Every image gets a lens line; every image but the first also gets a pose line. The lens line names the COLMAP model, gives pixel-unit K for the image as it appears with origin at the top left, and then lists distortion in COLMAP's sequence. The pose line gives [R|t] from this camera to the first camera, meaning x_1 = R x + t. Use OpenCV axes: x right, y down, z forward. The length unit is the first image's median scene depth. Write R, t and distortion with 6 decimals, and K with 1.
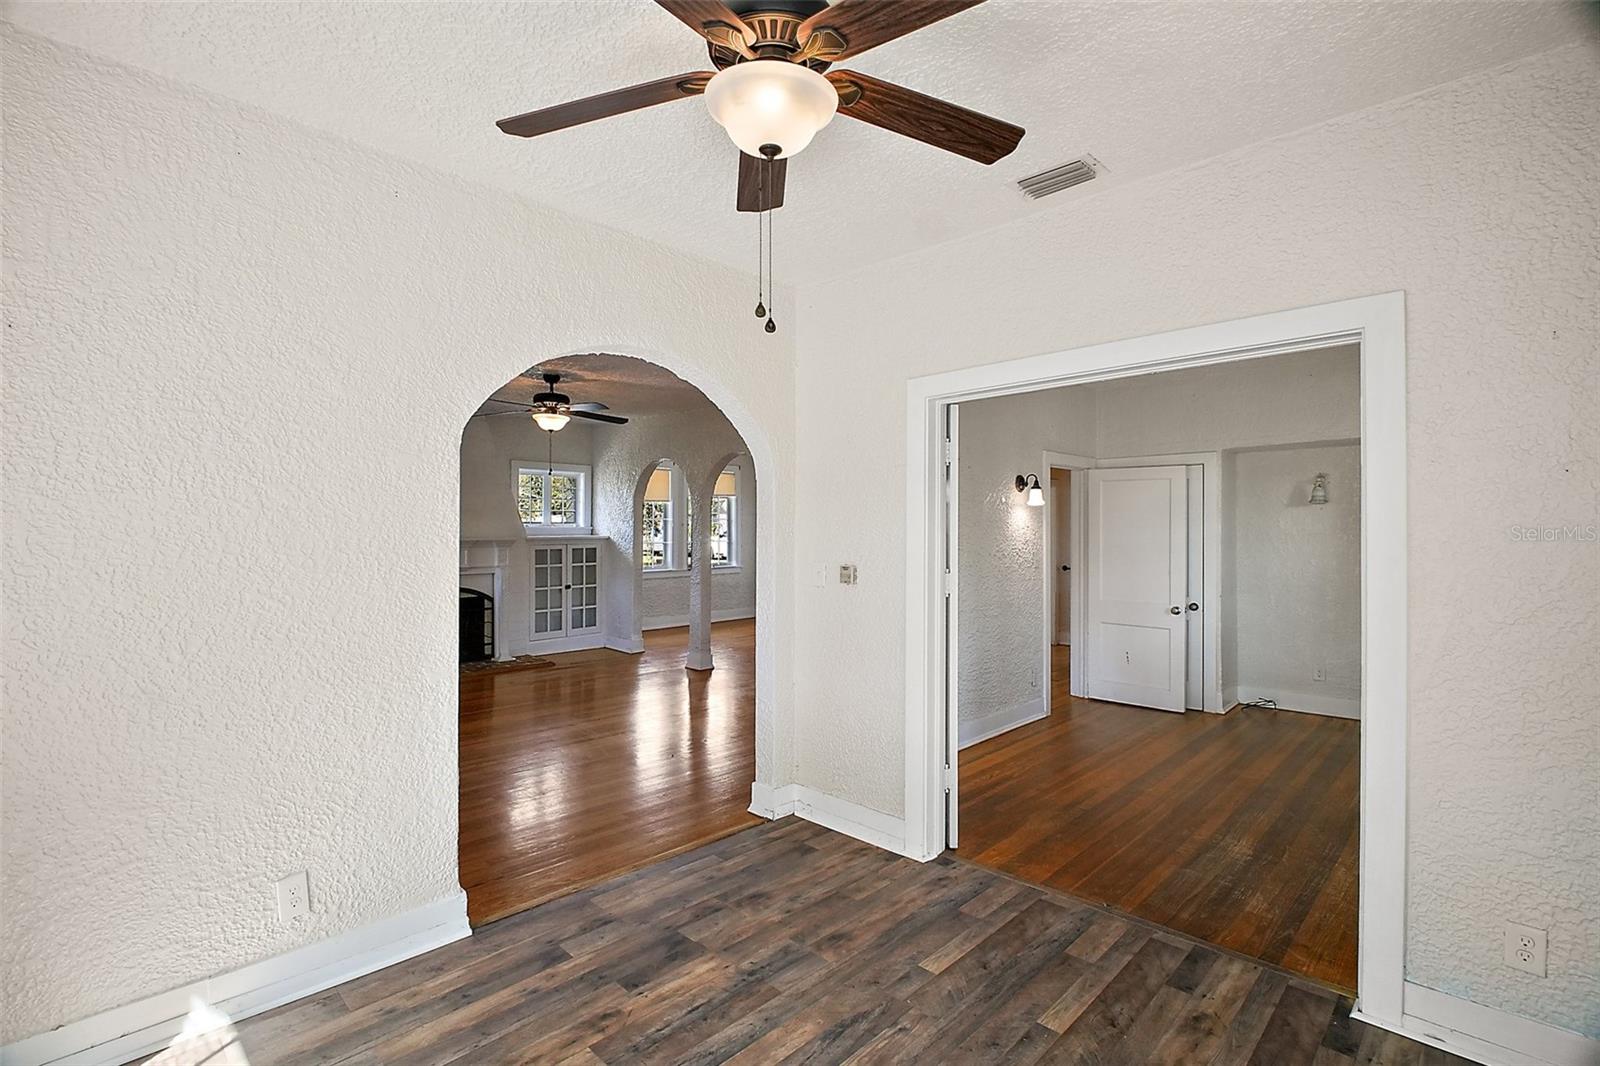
lens RADIAL K [[736.3, 0, 799.8], [0, 736.3, 535.2], [0, 0, 1]] dist [-0.003860, -0.004503]
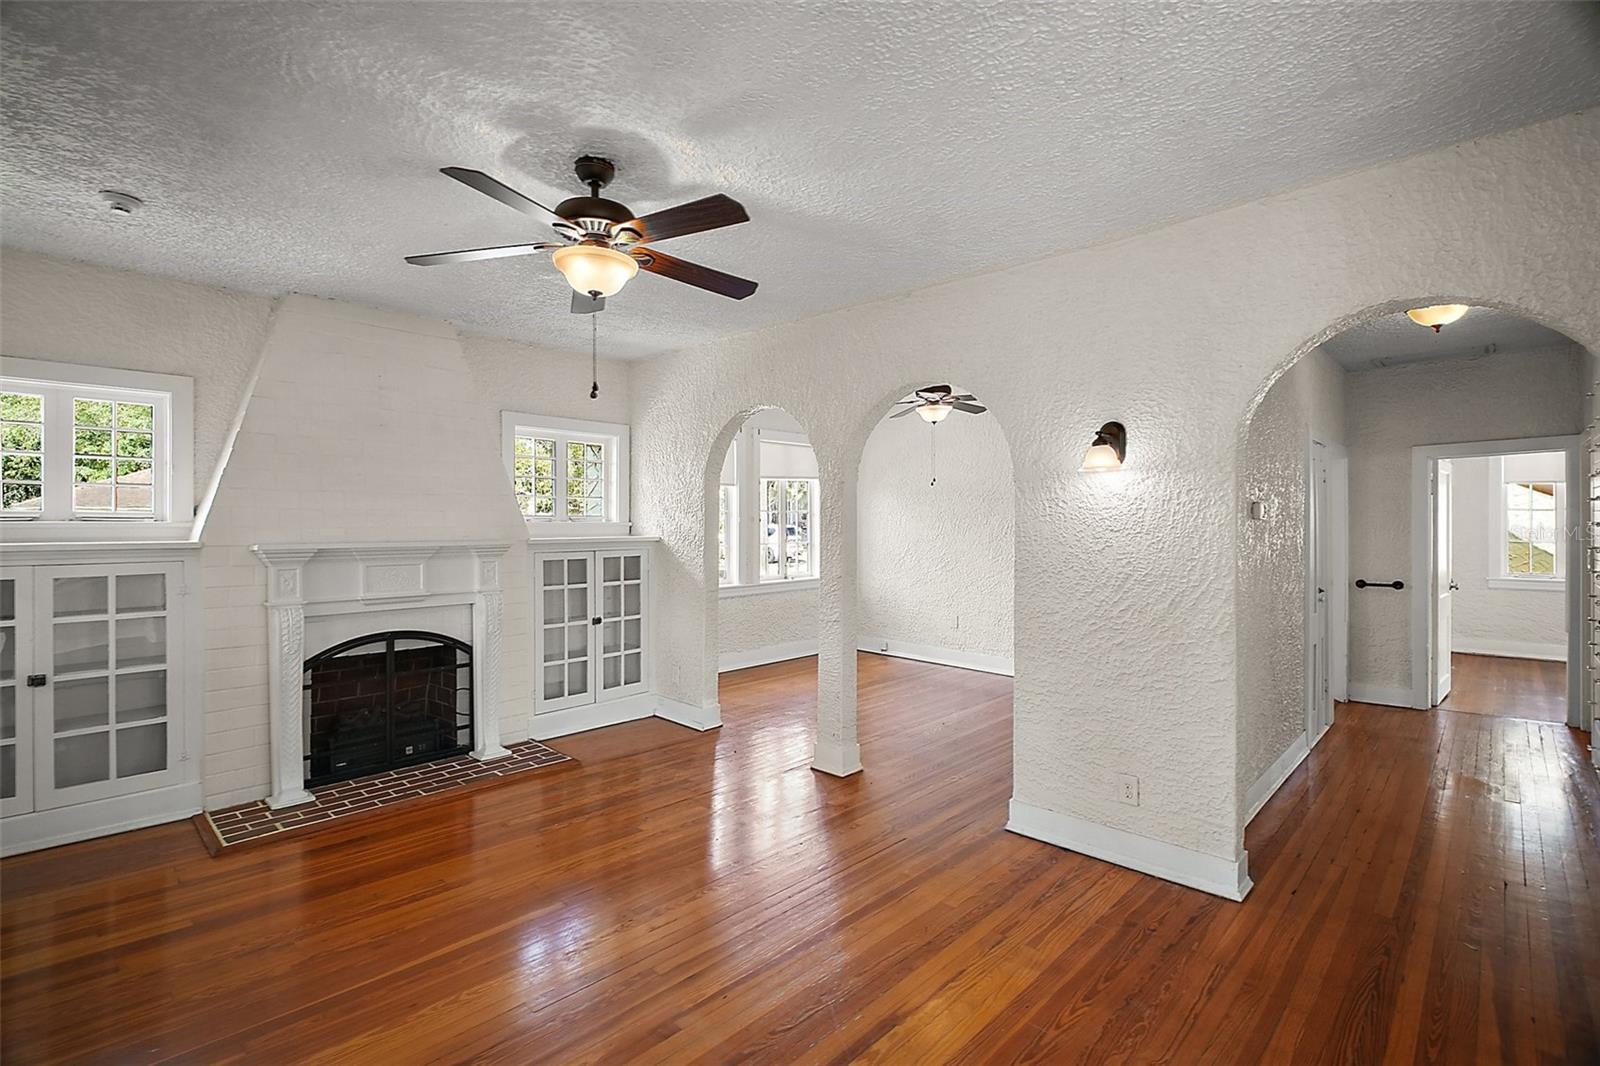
lens RADIAL K [[736.3, 0, 800.4], [0, 736.3, 529.9], [0, 0, 1]] dist [-0.003860, -0.004503]
pose [[0.999902, -0.004412, 0.013250, -0.154444], [0.004422, 0.999990, -0.000691, -0.003859], [-0.013247, 0.000749, 0.999912, 0.390171]]
